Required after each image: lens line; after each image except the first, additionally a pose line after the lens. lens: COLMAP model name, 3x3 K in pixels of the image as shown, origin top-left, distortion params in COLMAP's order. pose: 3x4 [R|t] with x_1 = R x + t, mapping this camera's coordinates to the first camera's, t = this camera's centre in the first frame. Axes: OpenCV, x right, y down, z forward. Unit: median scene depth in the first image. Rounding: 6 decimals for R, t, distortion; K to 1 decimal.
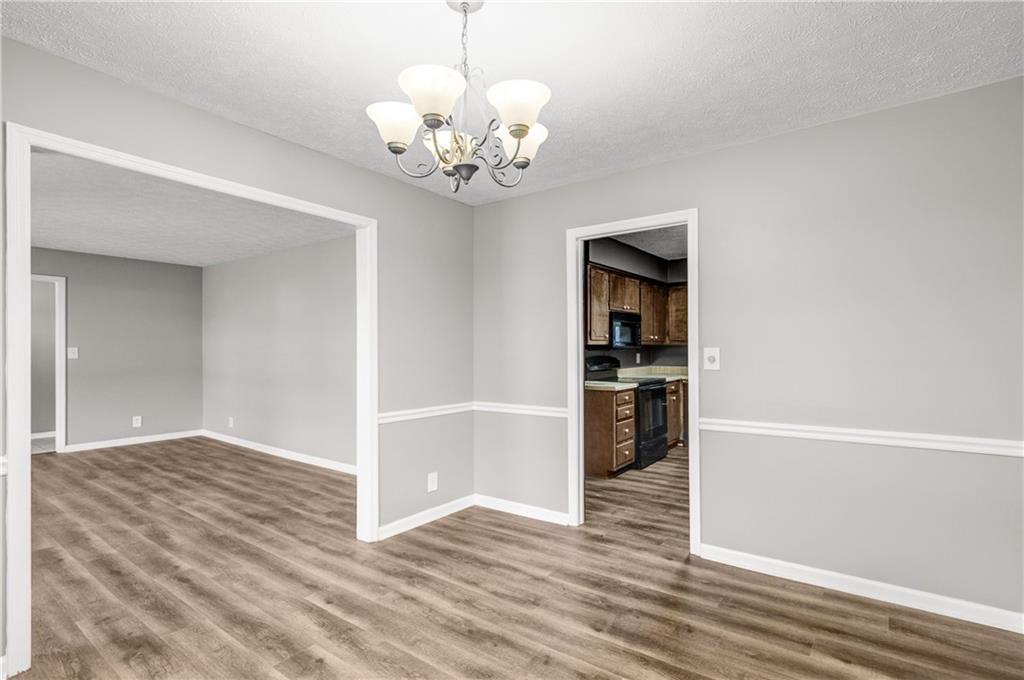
lens RADIAL K [[479.8, 0, 523.4], [0, 479.8, 343.5], [0, 0, 1]] dist [0.003426, 0.000039]
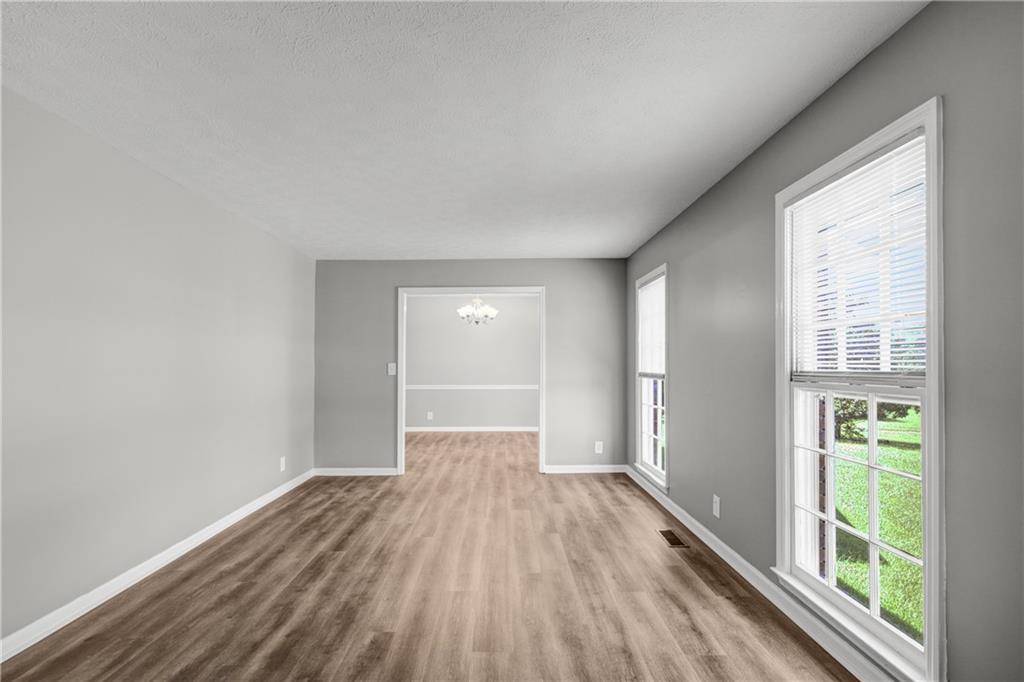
lens RADIAL K [[497.8, 0, 511.5], [0, 497.8, 355.4], [0, 0, 1]] dist [-0.000718, -0.000290]
pose [[-0.597709, 0.015911, 0.801555, -1.748724], [-0.006182, 0.999682, -0.024454, 0.020755], [-0.801689, -0.019571, -0.597421, 1.533435]]
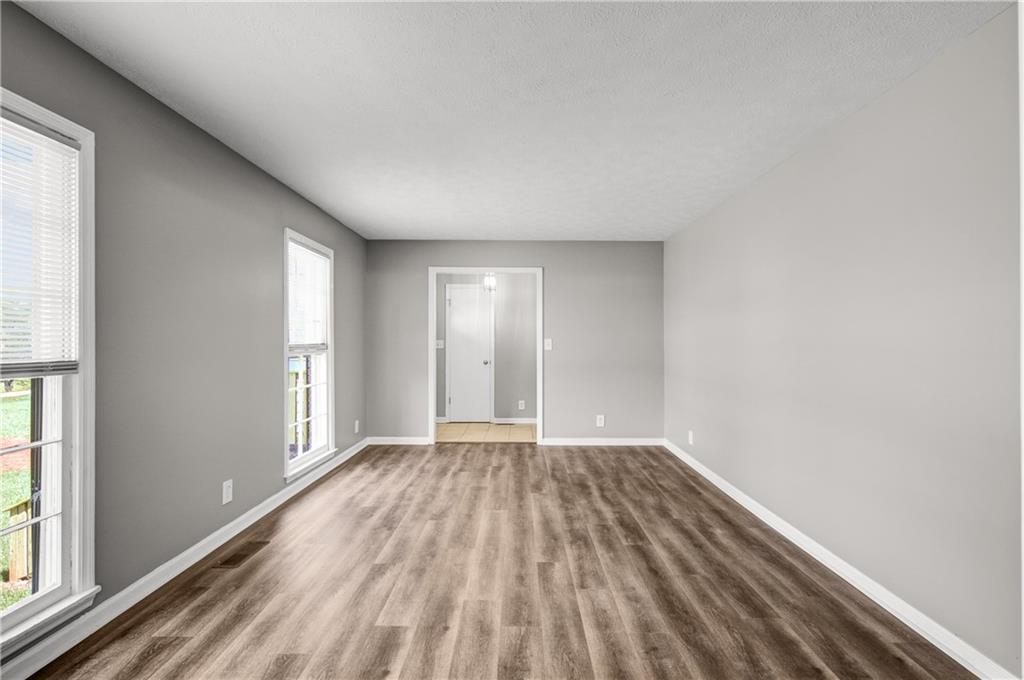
lens RADIAL K [[487.1, 0, 534.0], [0, 487.1, 341.2], [0, 0, 1]] dist [0.000746, 0.000240]
pose [[0.607482, 0.003263, -0.794326, -0.267526], [0.004179, 0.999965, 0.007303, 0.009335], [0.794322, -0.007756, 0.607447, 0.604060]]
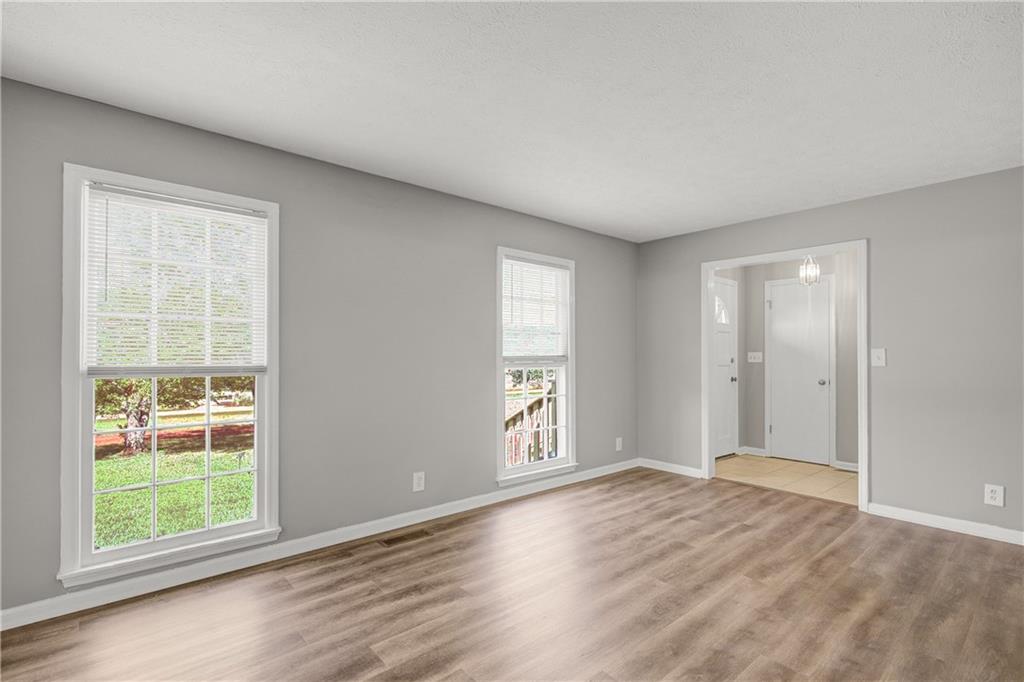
lens RADIAL K [[492.7, 0, 509.7], [0, 492.7, 355.6], [0, 0, 1]] dist [-0.000364, 0.000703]
pose [[-0.222343, 0.004774, -0.974957, -0.329443], [0.009160, 0.999954, 0.002808, 0.017843], [0.974925, -0.008307, -0.222377, 1.086844]]
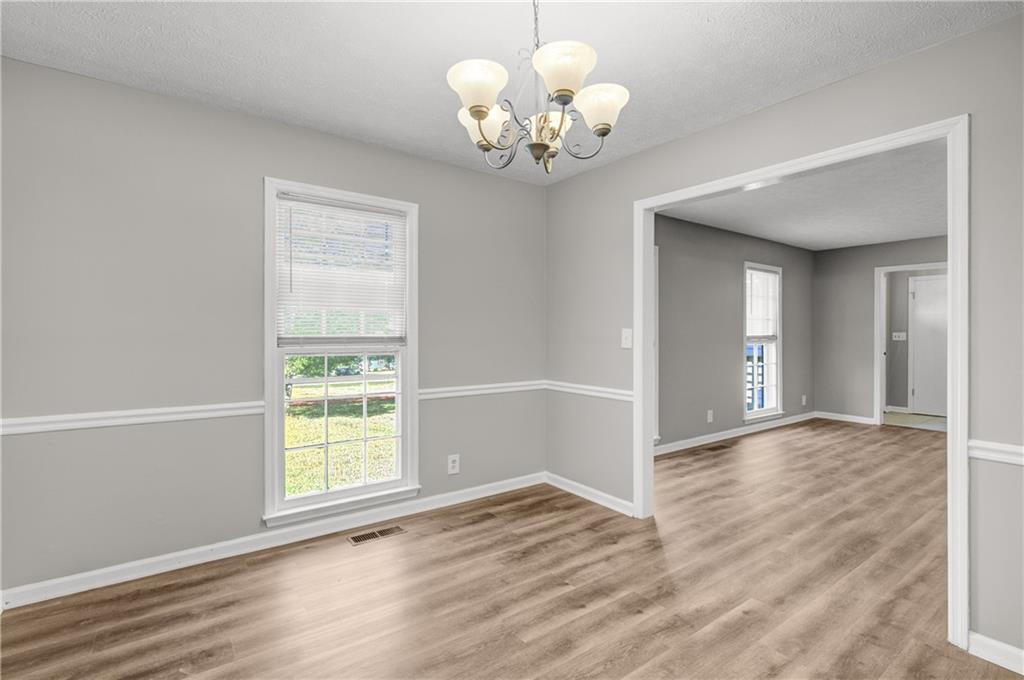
lens RADIAL K [[494.2, 0, 519.1], [0, 494.2, 339.0], [0, 0, 1]] dist [0.016882, 0.000184]
pose [[-0.281151, 0.012106, -0.959587, 0.391928], [0.011103, 0.999895, 0.009362, 0.008523], [0.959599, -0.008022, -0.281256, 0.557354]]
